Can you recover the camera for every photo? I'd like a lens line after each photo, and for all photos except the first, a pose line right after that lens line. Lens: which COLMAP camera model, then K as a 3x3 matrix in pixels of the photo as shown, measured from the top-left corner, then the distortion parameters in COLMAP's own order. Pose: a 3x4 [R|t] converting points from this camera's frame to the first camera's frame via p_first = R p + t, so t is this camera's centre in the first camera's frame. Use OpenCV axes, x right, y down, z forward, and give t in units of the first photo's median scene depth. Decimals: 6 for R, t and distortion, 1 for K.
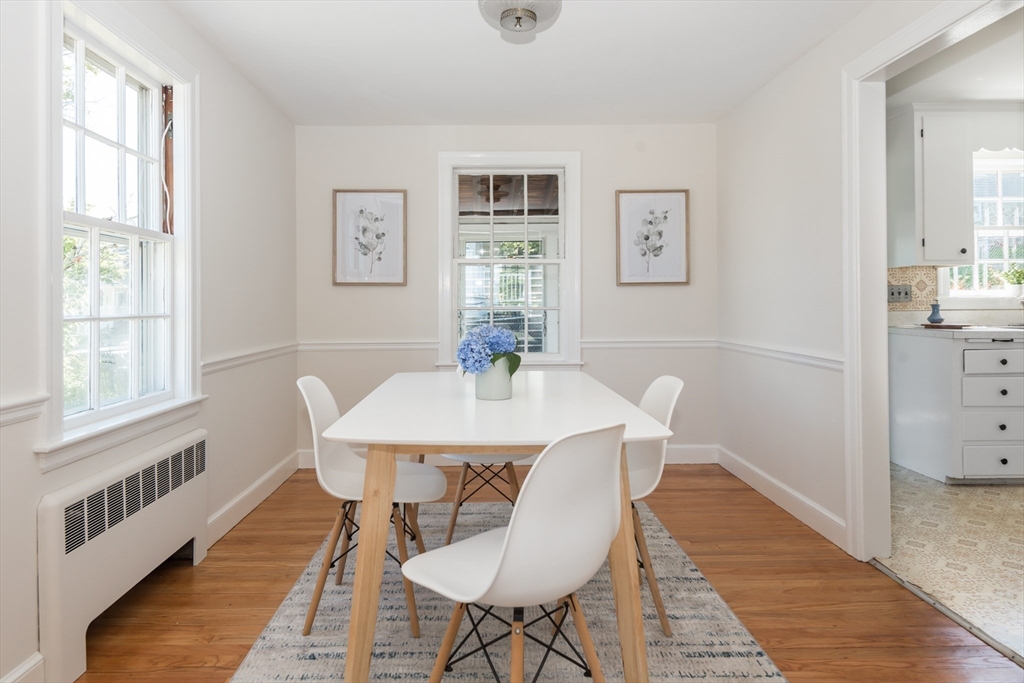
lens RADIAL K [[609.1, 0, 508.9], [0, 609.1, 306.9], [0, 0, 1]] dist [0.000957, -0.000096]
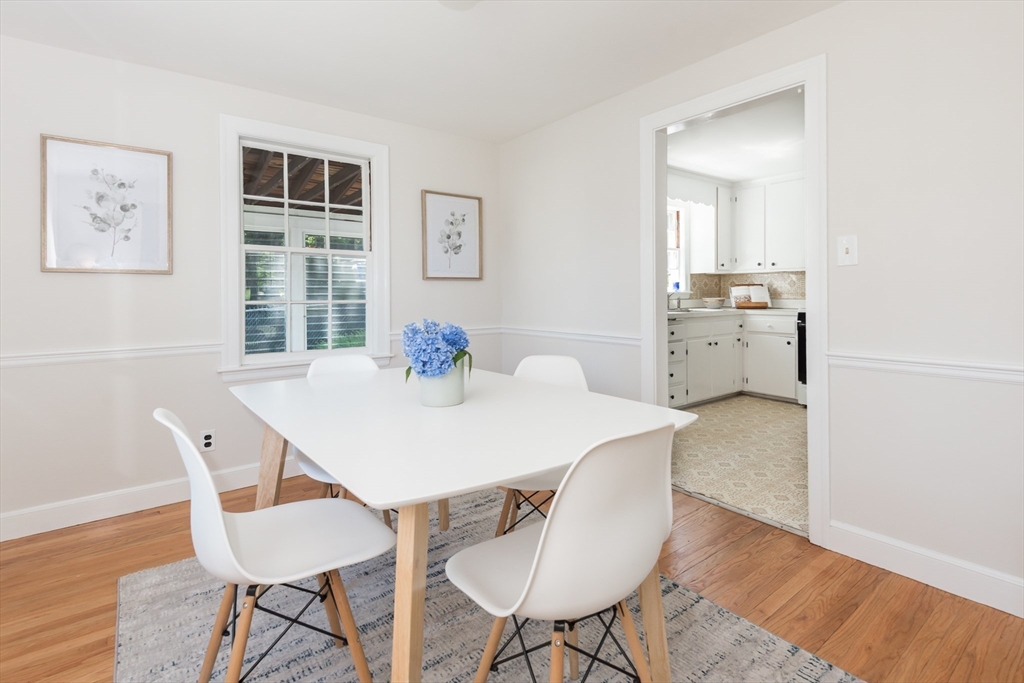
lens RADIAL K [[493.9, 0, 552.8], [0, 493.9, 310.2], [0, 0, 1]] dist [0.048674, -0.028937]
pose [[0.784572, -0.019564, 0.619730, -0.186145], [0.005549, 0.999684, 0.024533, -0.001430], [-0.620013, -0.015809, 0.784432, 0.176338]]
